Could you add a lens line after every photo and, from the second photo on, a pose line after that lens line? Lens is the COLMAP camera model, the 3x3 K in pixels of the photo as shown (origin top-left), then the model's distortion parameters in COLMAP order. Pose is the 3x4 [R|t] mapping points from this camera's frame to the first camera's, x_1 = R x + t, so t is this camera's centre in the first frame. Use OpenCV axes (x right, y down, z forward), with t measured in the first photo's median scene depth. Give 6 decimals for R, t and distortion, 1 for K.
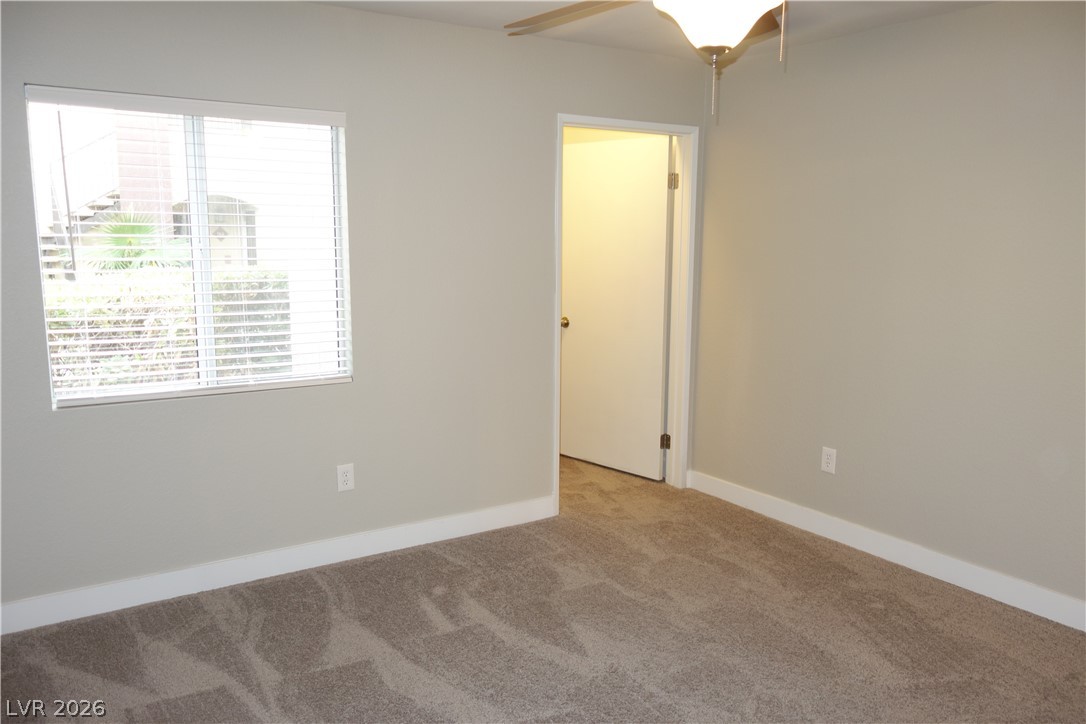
lens RADIAL K [[856.2, 0, 542.1], [0, 856.2, 364.0], [0, 0, 1]] dist [0.002943, -0.003209]
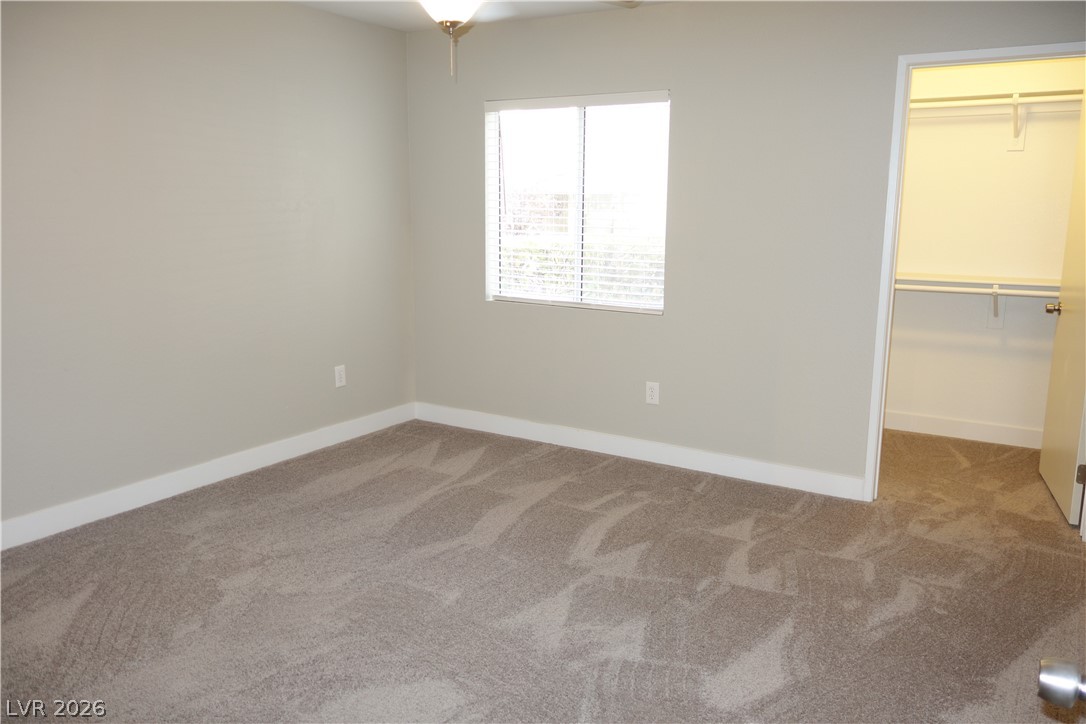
lens RADIAL K [[856.2, 0, 542.1], [0, 856.2, 364.0], [0, 0, 1]] dist [0.002943, -0.003209]
pose [[0.414767, 0.164499, -0.894935, 0.867425], [-0.151942, 0.982235, 0.110126, -0.020085], [0.897152, 0.090302, 0.432393, 0.364506]]
